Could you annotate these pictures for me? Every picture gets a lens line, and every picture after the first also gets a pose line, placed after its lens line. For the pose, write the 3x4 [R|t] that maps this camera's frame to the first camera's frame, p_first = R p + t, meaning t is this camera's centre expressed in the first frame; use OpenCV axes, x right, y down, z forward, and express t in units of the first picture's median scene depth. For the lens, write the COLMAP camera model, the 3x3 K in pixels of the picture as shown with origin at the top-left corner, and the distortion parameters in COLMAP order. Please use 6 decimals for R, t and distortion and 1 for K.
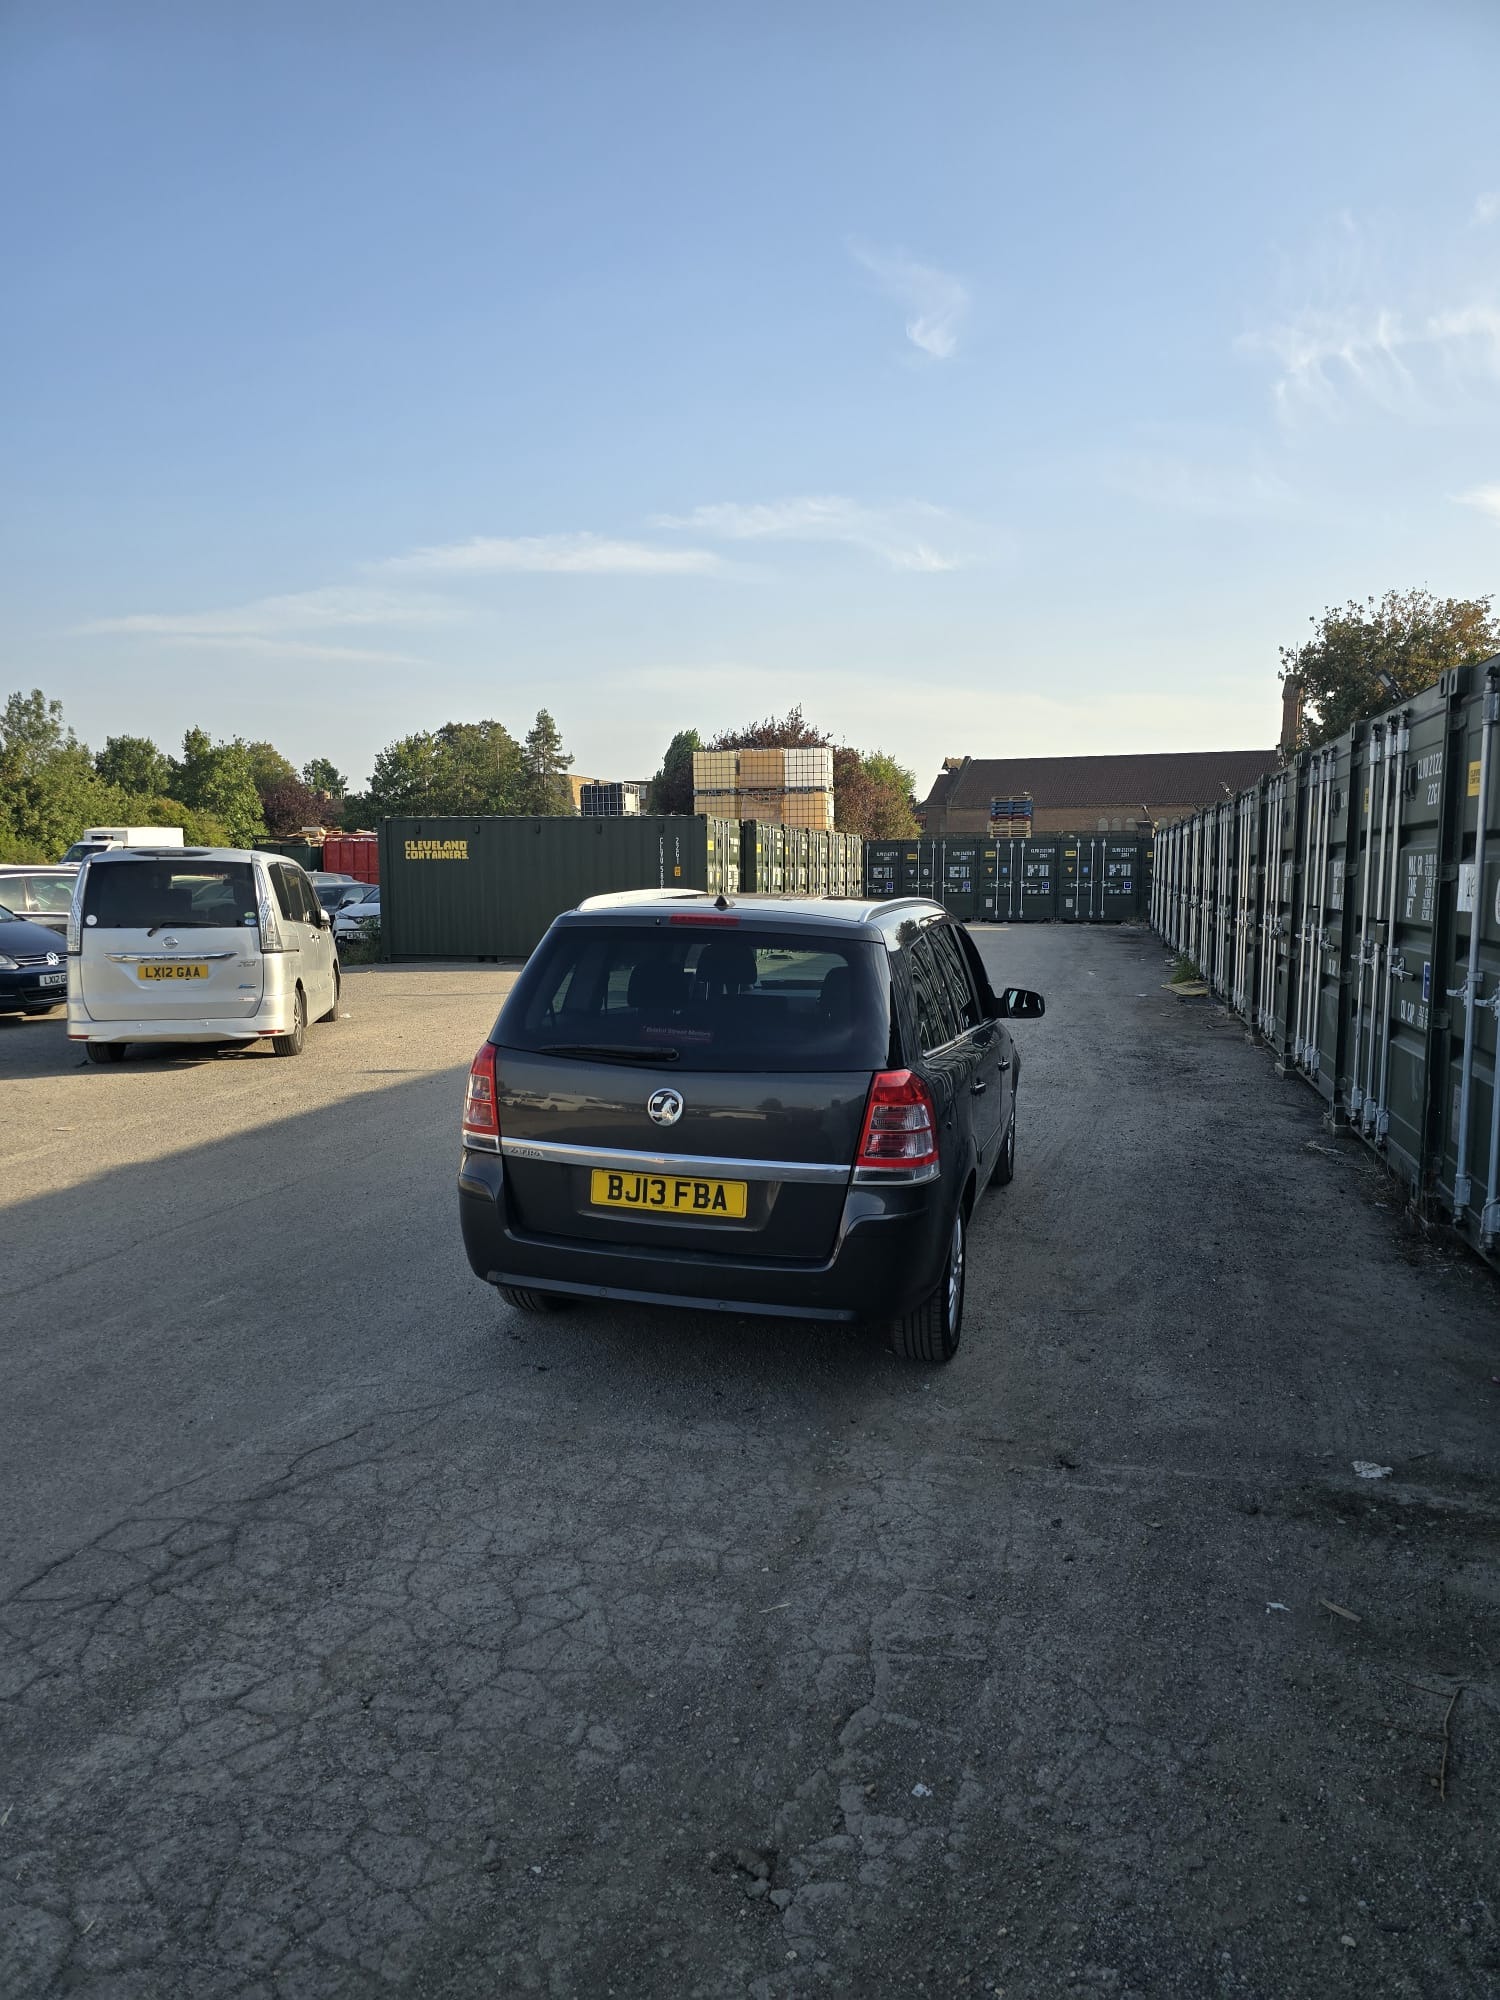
lens RADIAL K [[1338.1, 0, 756.5], [0, 1338.1, 1013.0], [0, 0, 1]] dist [0.080565, -0.077861]
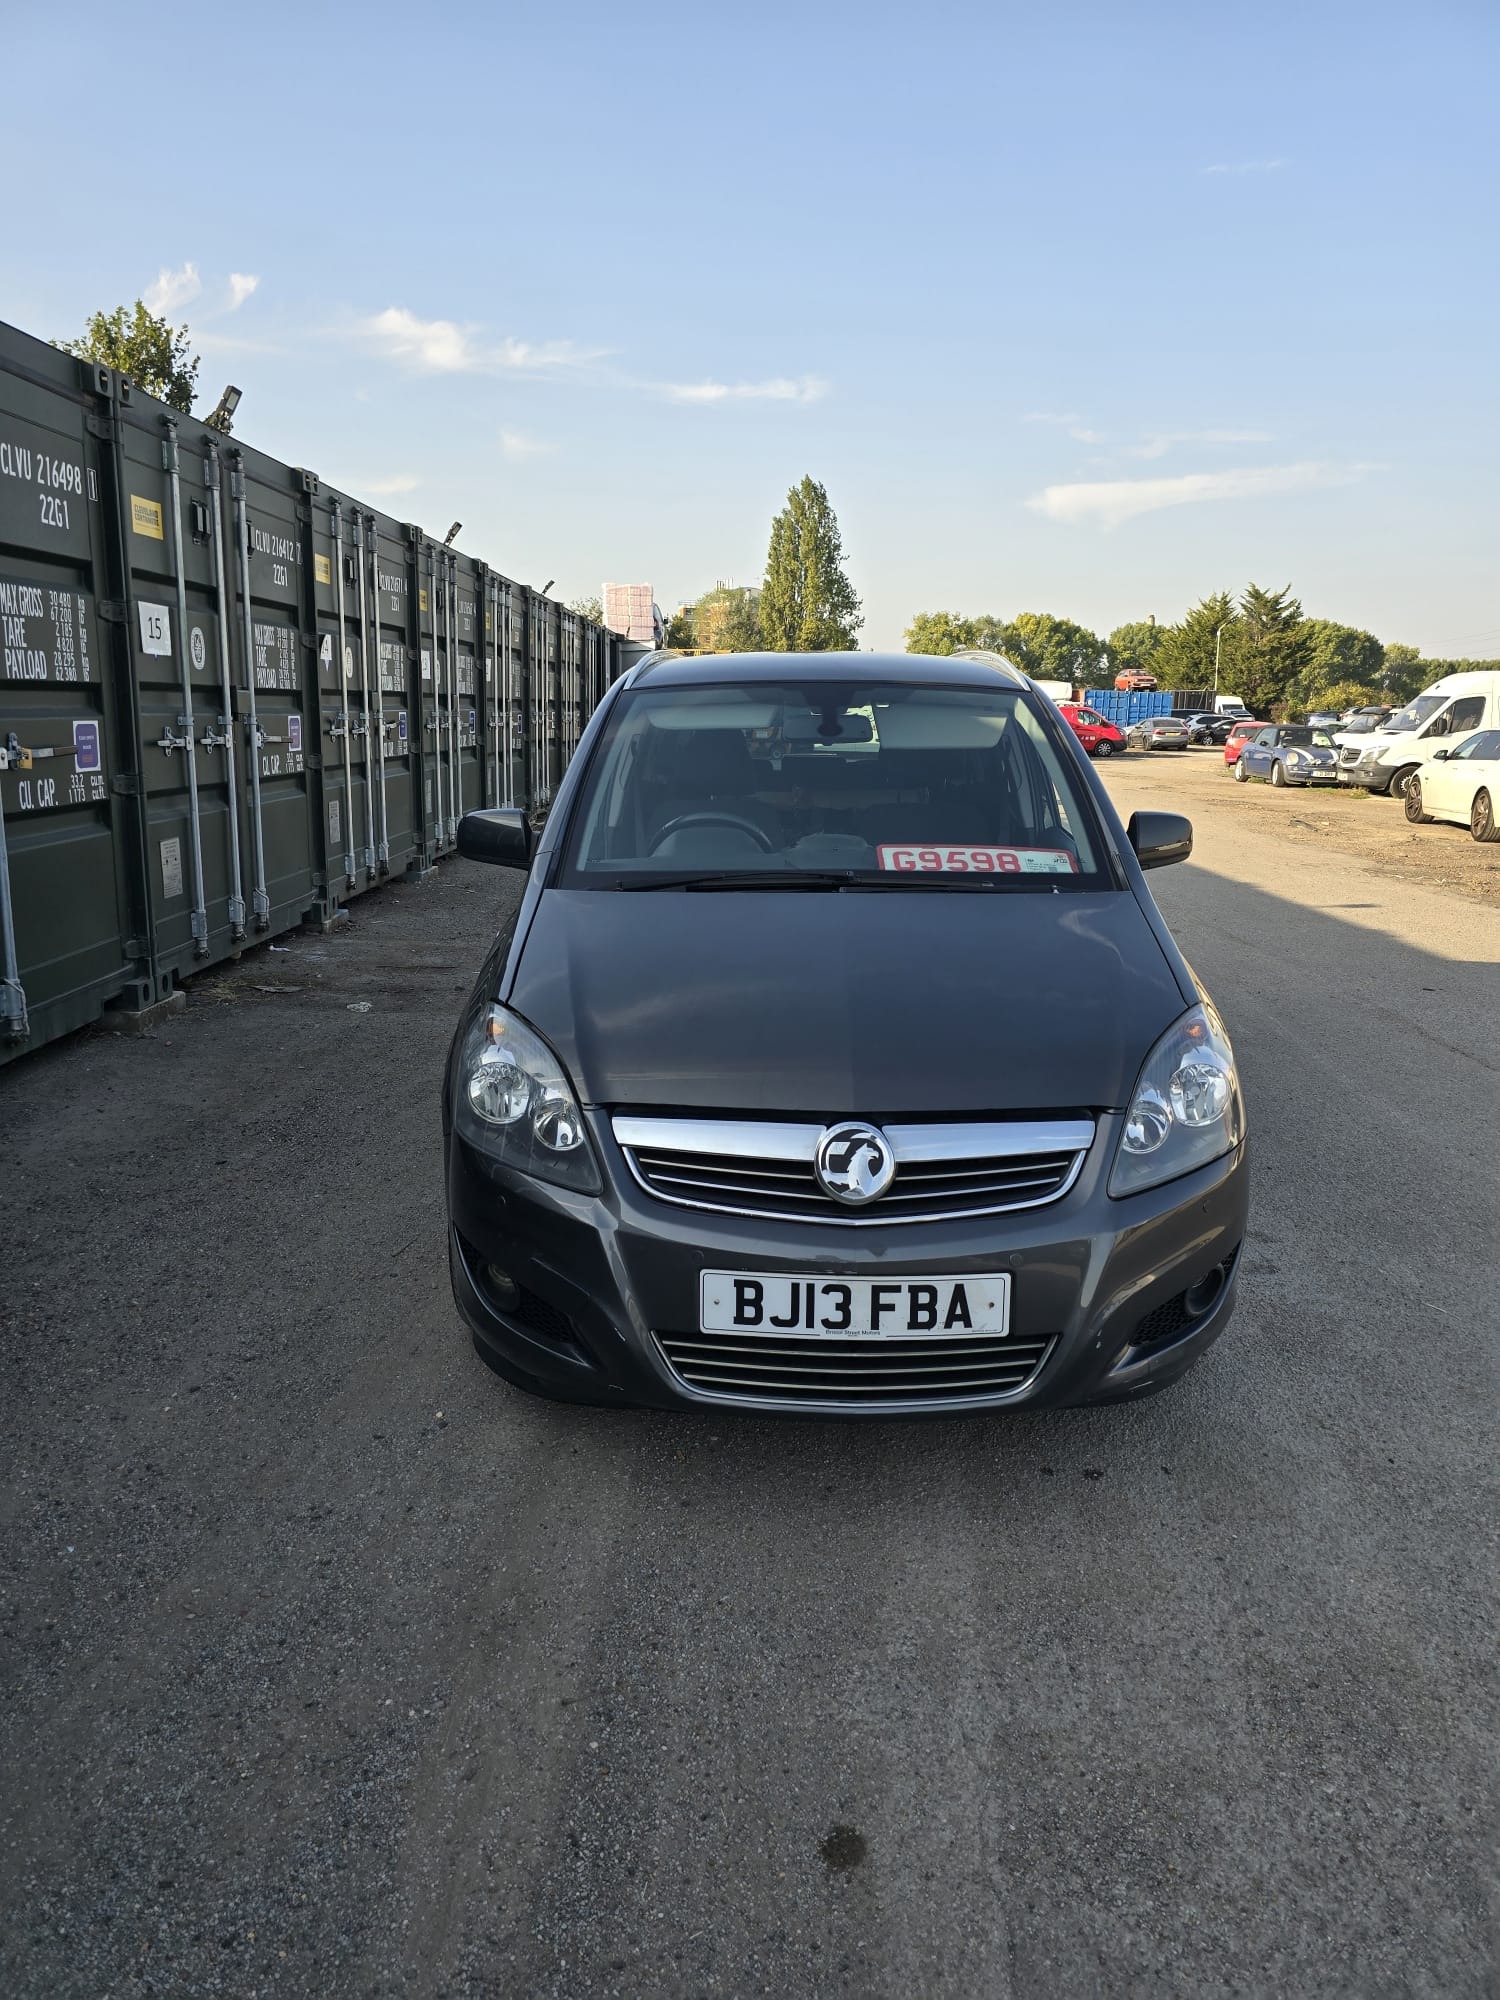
lens RADIAL K [[1343.3, 0, 773.6], [0, 1343.3, 992.4], [0, 0, 1]] dist [0.076138, -0.082260]
pose [[-0.969989, 0.020261, -0.242303, 0.039750], [-0.056341, 0.950672, 0.305040, -0.021596], [0.236531, 0.309537, -0.921000, 0.280645]]
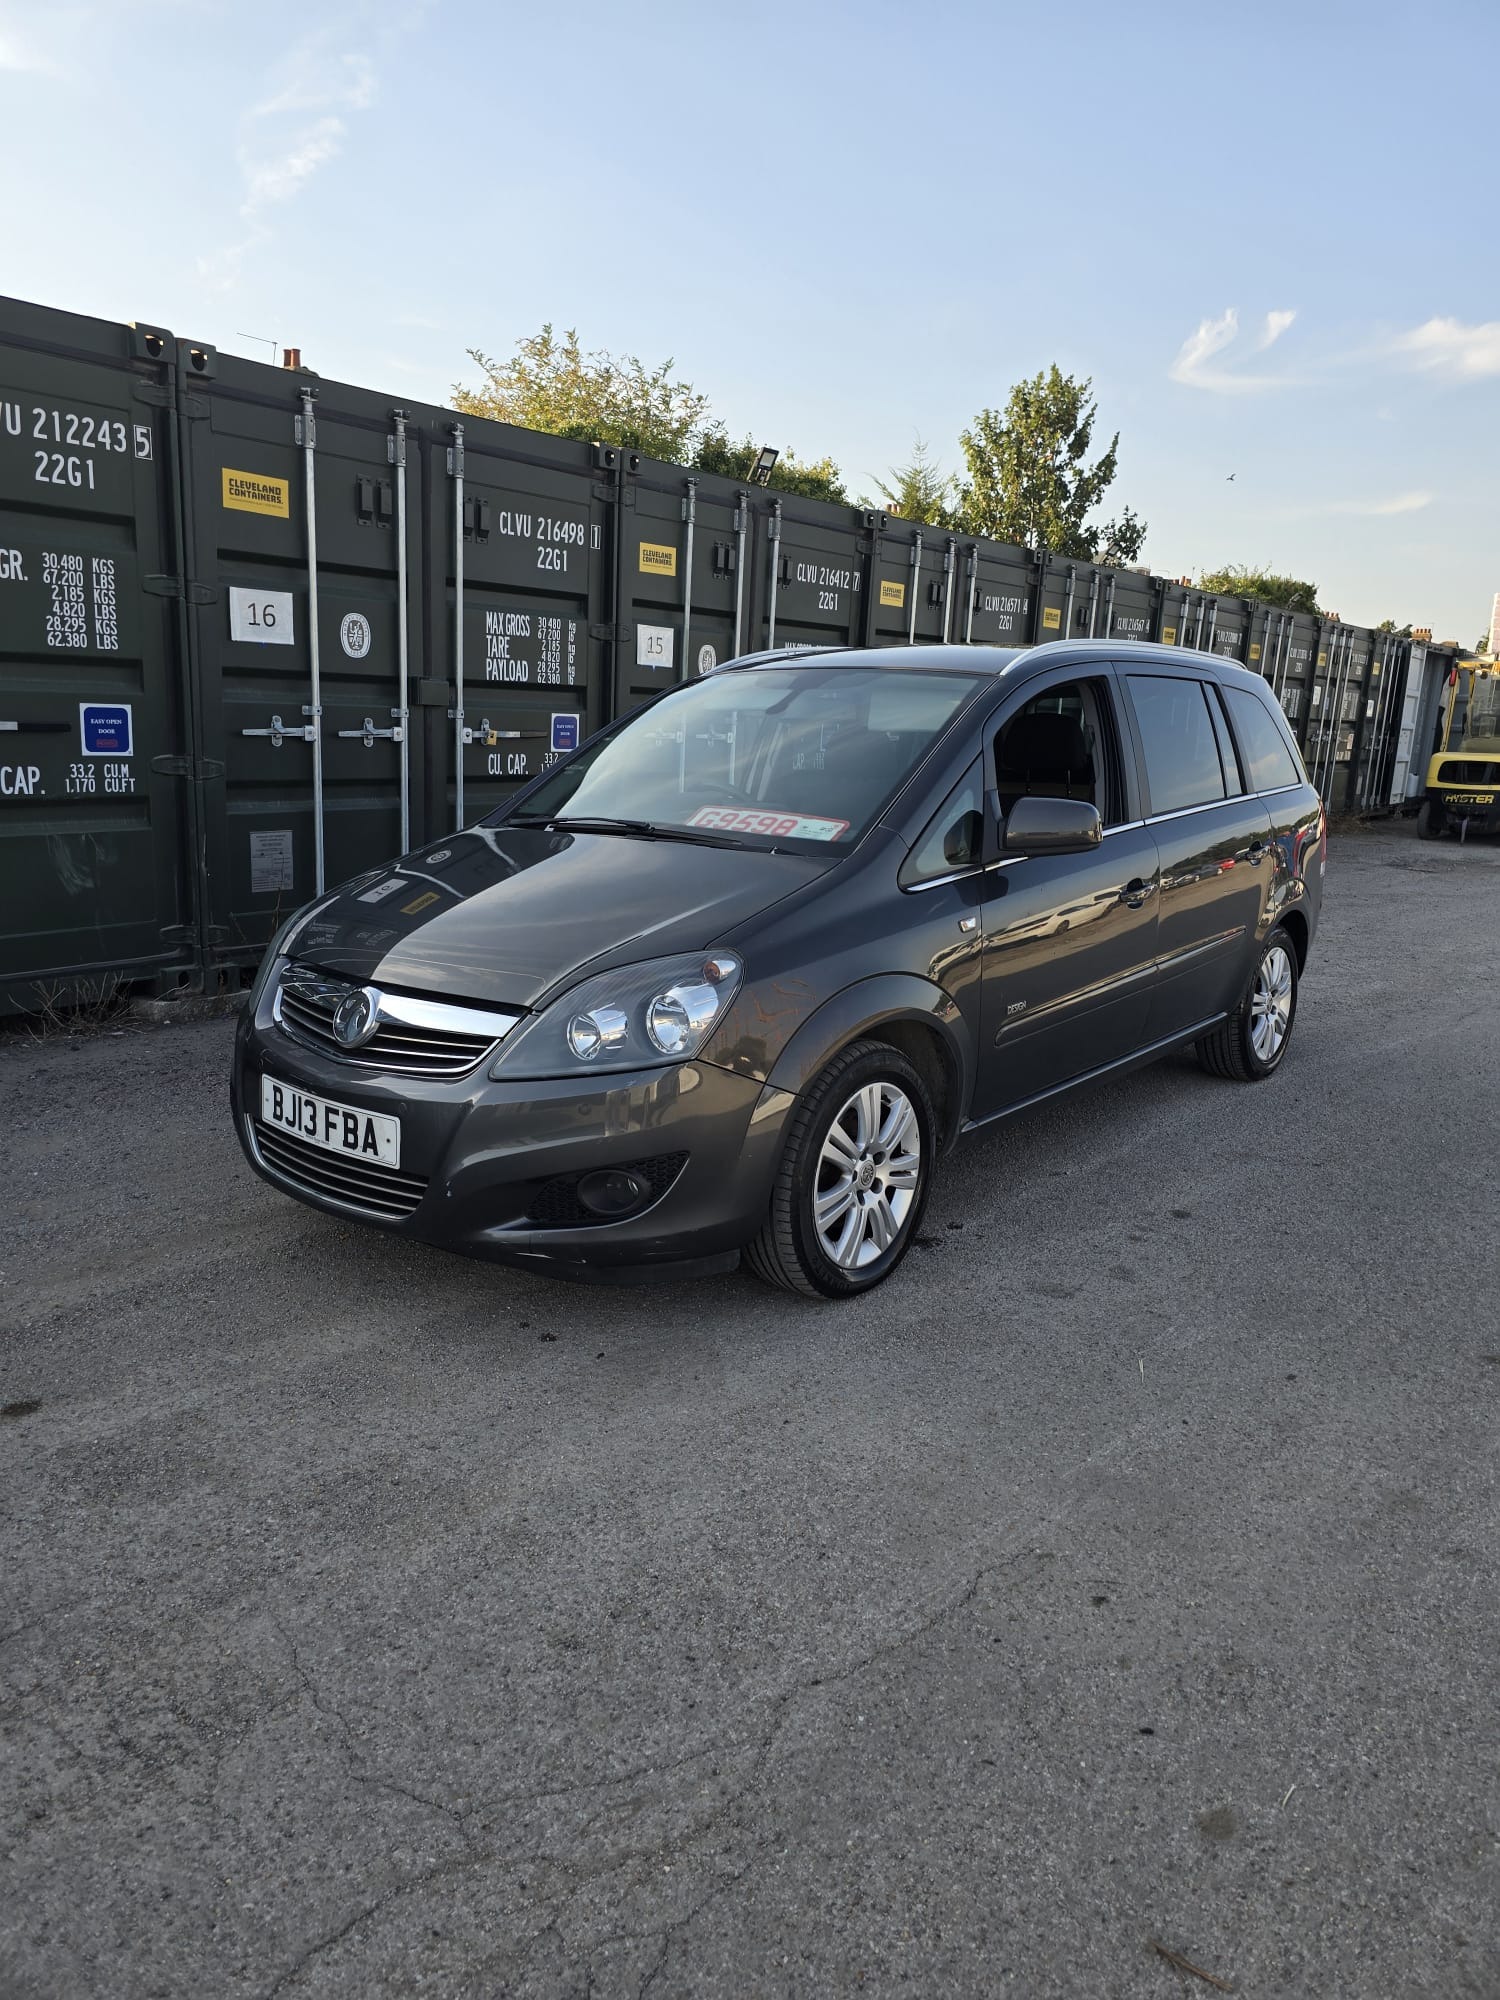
lens RADIAL K [[1340.1, 0, 745.3], [0, 1340.1, 976.9], [0, 0, 1]] dist [0.076143, -0.072382]
pose [[-0.905073, -0.125126, 0.406431, -0.031353], [0.000718, 0.955282, 0.295697, -0.021557], [-0.425255, 0.267919, -0.864510, 0.285986]]
